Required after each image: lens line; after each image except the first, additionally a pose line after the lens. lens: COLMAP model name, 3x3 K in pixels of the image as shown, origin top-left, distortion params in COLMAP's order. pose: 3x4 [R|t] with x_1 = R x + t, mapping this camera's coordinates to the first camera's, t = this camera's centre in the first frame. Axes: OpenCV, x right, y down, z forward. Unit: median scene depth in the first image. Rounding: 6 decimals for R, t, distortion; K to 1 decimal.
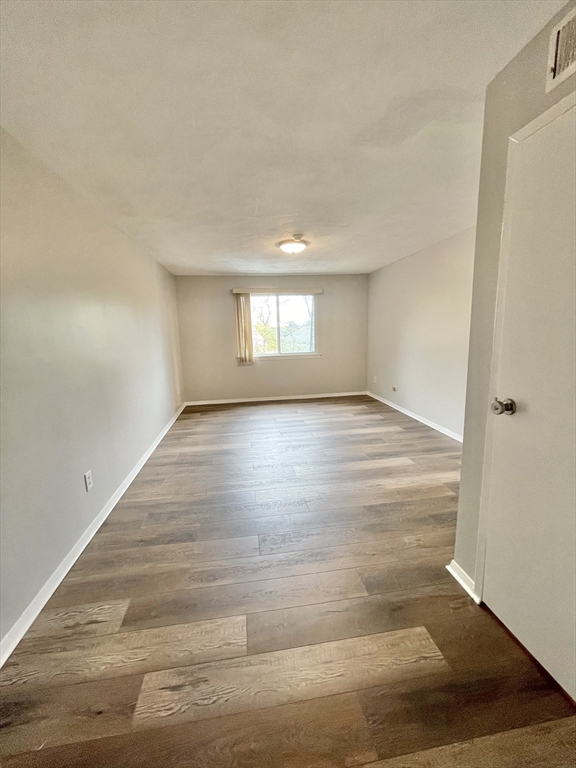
lens RADIAL K [[307.3, 0, 283.9], [0, 307.3, 380.3], [0, 0, 1]] dist [-0.000353, 0.000110]
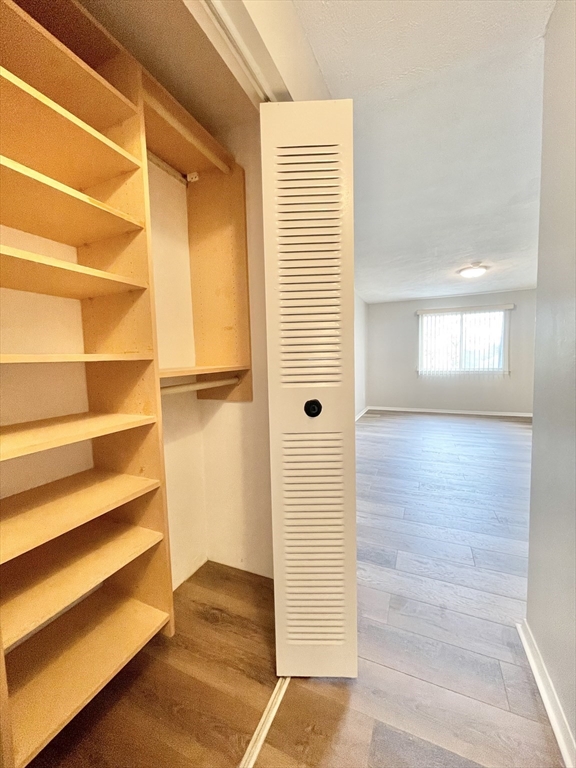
lens RADIAL K [[307.3, 0, 283.9], [0, 307.3, 380.3], [0, 0, 1]] dist [-0.000353, 0.000110]
pose [[0.840766, 0.047713, -0.539291, 0.073816], [-0.087565, 0.994978, -0.048486, 0.089787], [0.534270, 0.087988, 0.840722, -0.316454]]
